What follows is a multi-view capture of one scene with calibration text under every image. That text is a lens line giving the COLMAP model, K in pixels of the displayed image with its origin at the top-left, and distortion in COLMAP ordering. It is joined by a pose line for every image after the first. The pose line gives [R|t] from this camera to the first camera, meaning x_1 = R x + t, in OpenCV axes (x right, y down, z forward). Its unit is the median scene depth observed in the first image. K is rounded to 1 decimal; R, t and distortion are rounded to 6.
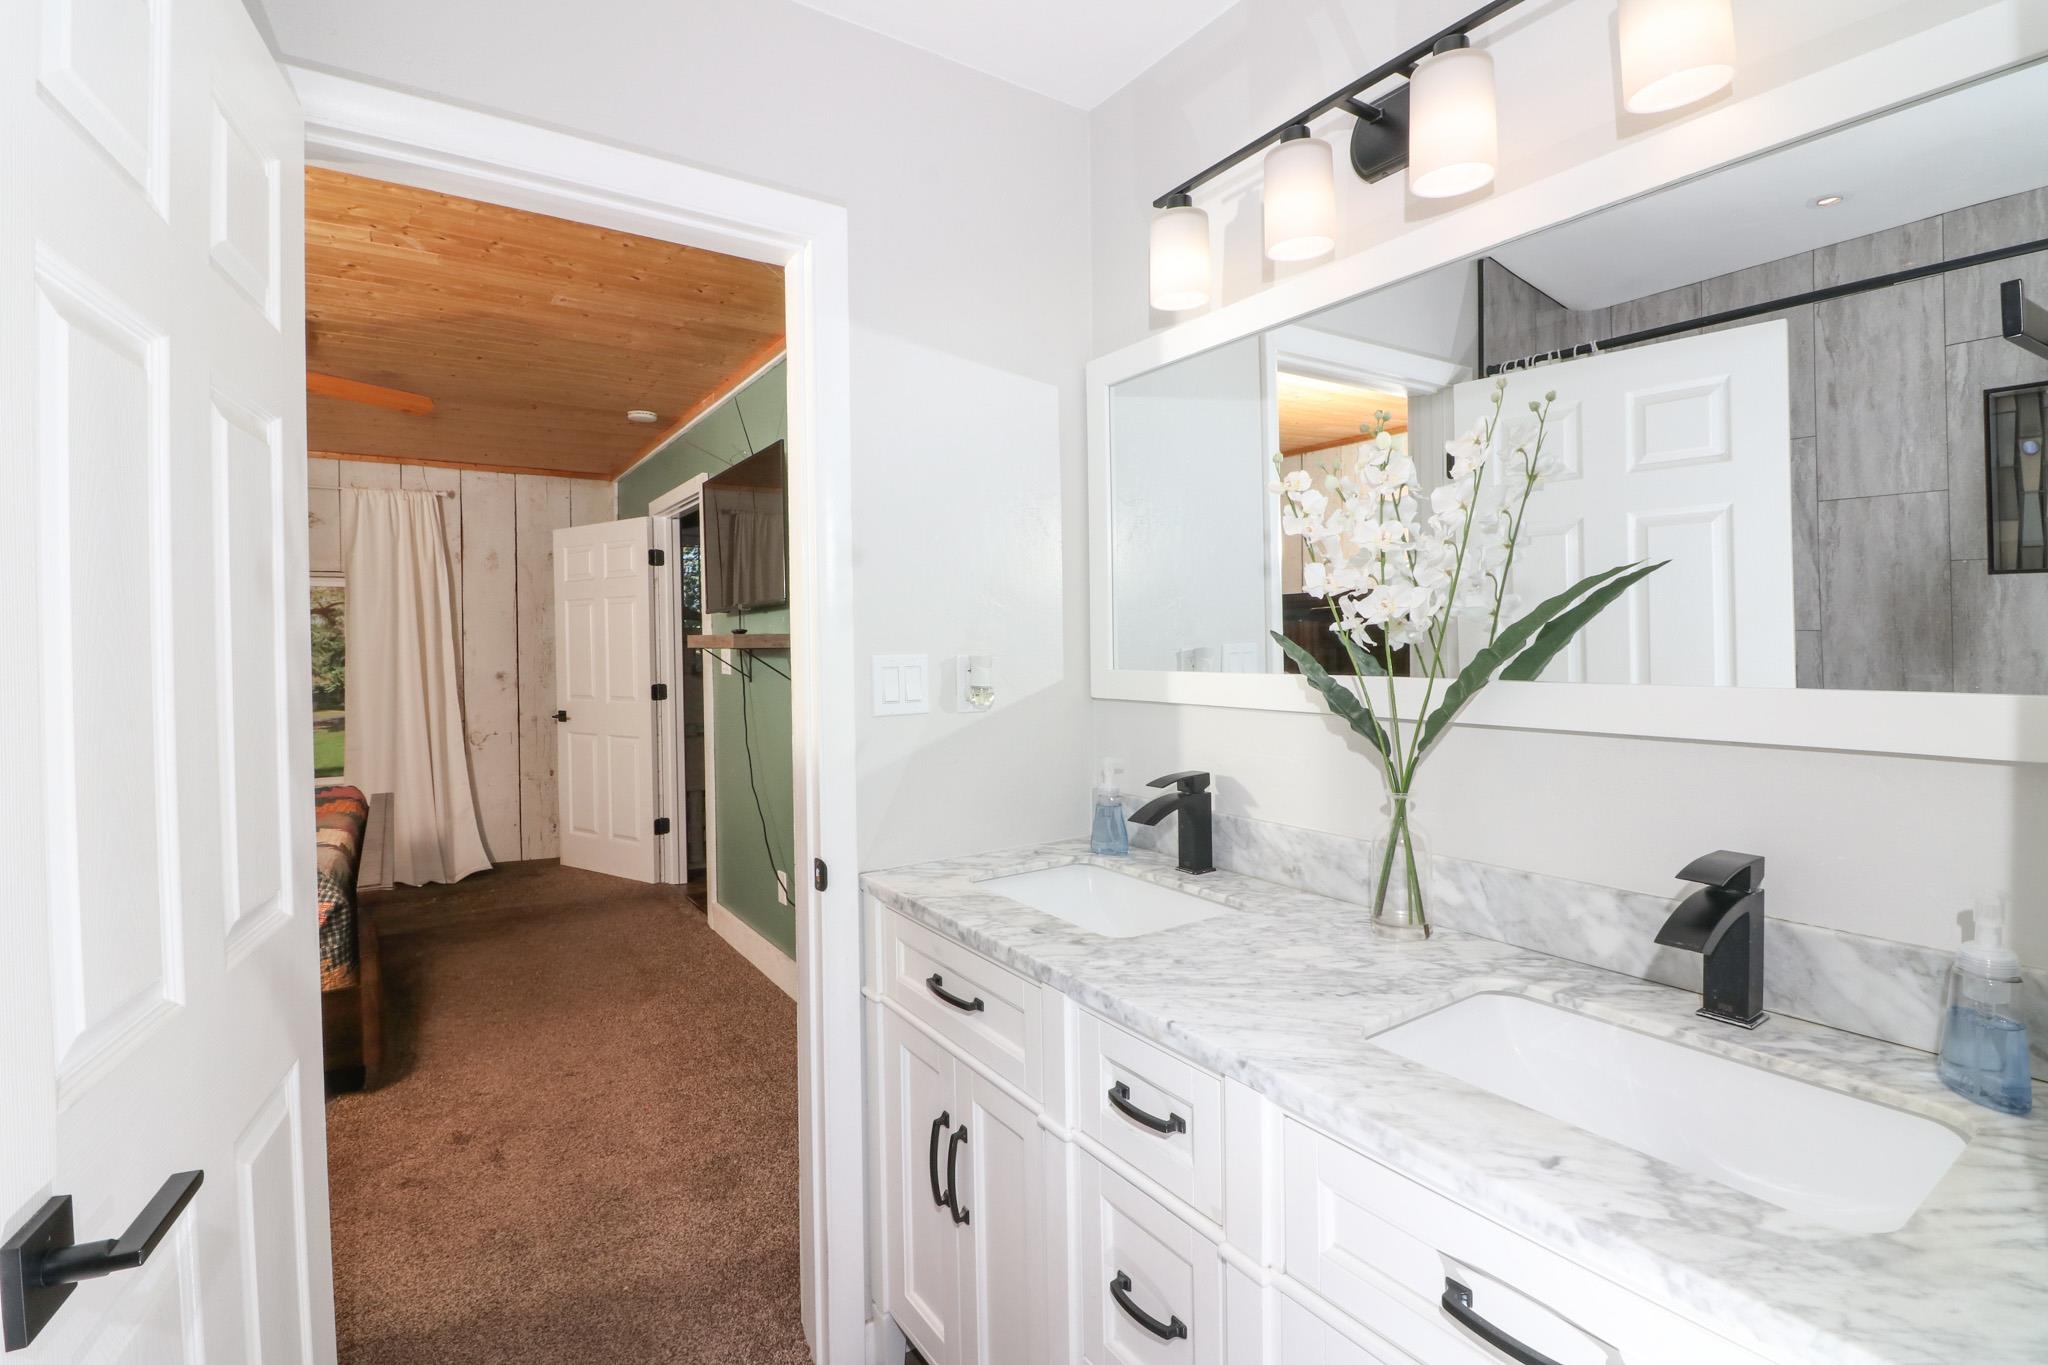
lens RADIAL K [[943.6, 0, 1021.6], [0, 943.6, 676.8], [0, 0, 1]] dist [-0.001408, -0.007065]
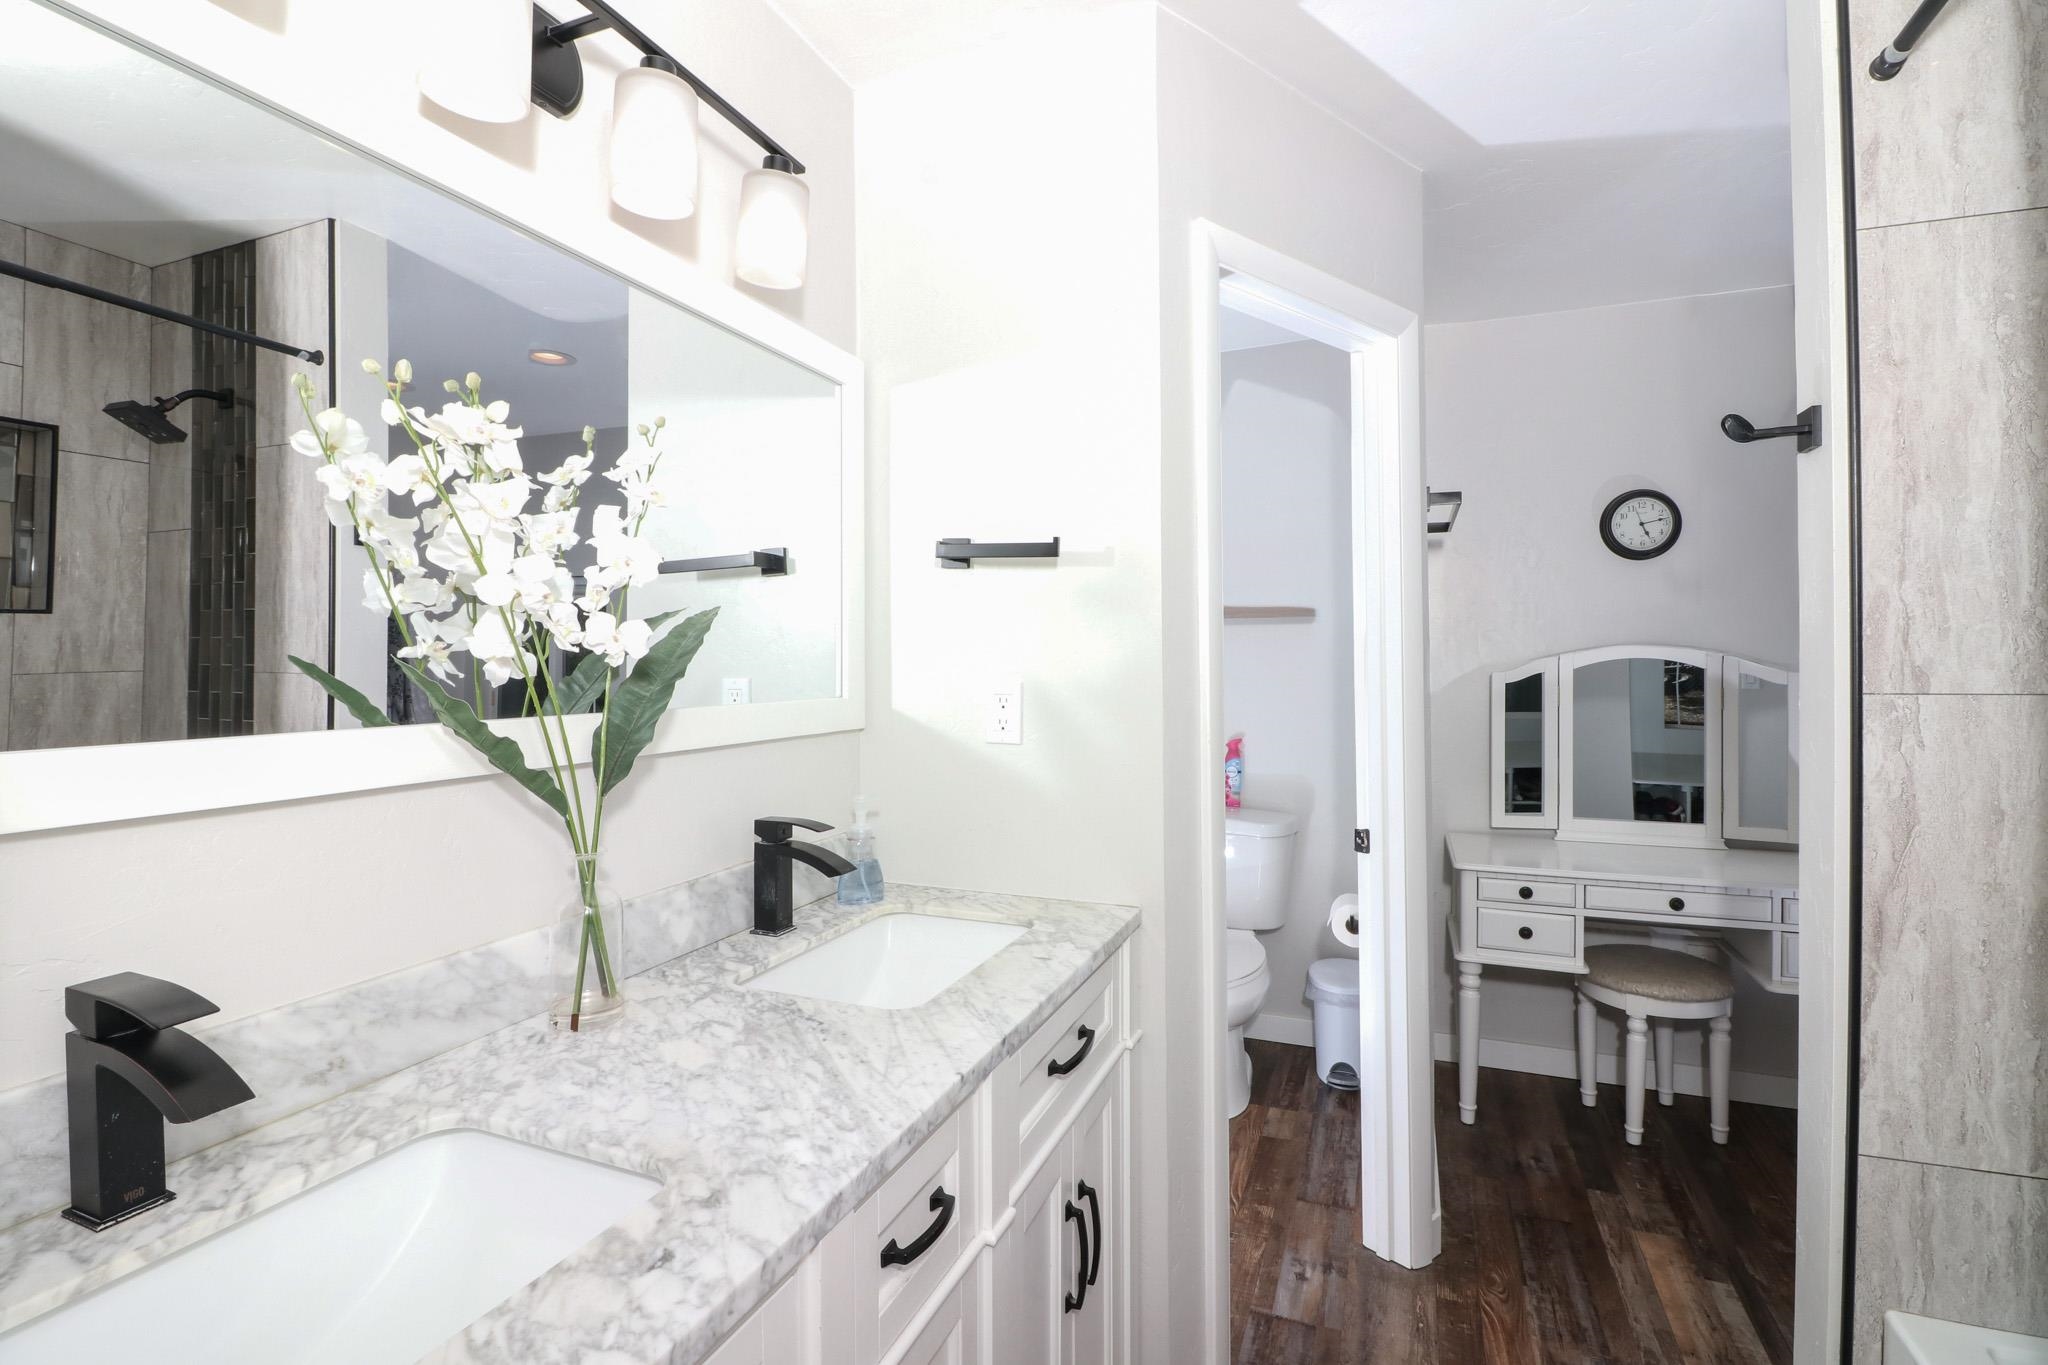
lens RADIAL K [[943.6, 0, 1022.4], [0, 943.6, 660.9], [0, 0, 1]] dist [-0.001408, -0.007065]
pose [[-0.561471, 0.016794, 0.827326, -0.559081], [0.042545, 0.999058, 0.008594, -0.042121], [-0.826402, 0.040024, -0.561657, 1.238078]]
